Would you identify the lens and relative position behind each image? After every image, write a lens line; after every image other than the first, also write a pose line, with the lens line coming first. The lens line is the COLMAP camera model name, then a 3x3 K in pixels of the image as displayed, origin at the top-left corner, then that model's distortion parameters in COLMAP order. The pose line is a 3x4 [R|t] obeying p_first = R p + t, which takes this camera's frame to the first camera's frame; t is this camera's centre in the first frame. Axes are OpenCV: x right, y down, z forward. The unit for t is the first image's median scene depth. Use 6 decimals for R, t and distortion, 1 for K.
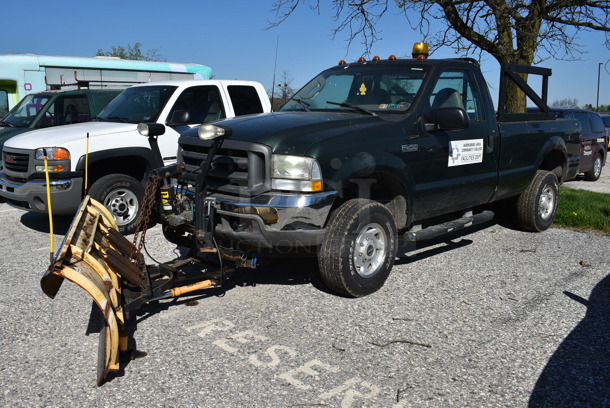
lens RADIAL K [[532.7, 0, 305.0], [0, 532.7, 204.0], [0, 0, 1]] dist [-0.087201, 0.009172]
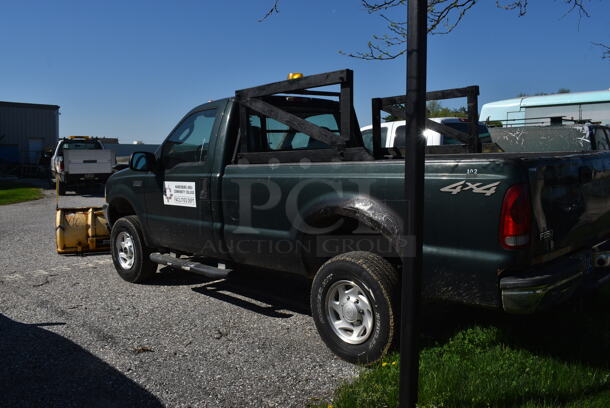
lens RADIAL K [[532.7, 0, 305.0], [0, 532.7, 204.0], [0, 0, 1]] dist [-0.087201, 0.009172]
pose [[0.015462, 0.087900, -0.996009, 1.299358], [-0.149838, 0.985084, 0.084610, -0.197417], [0.988590, 0.147931, 0.028402, 1.190955]]
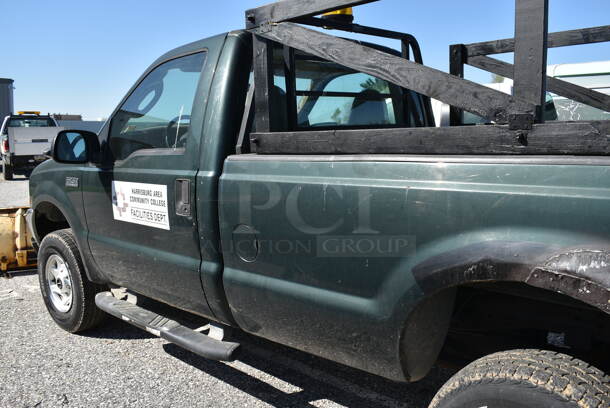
lens RADIAL K [[532.7, 0, 305.0], [0, 532.7, 204.0], [0, 0, 1]] dist [-0.087201, 0.009172]
pose [[0.074138, 0.130540, -0.988667, 0.878704], [-0.149423, 0.981658, 0.118410, -0.190607], [0.985990, 0.138951, 0.092284, 1.106833]]
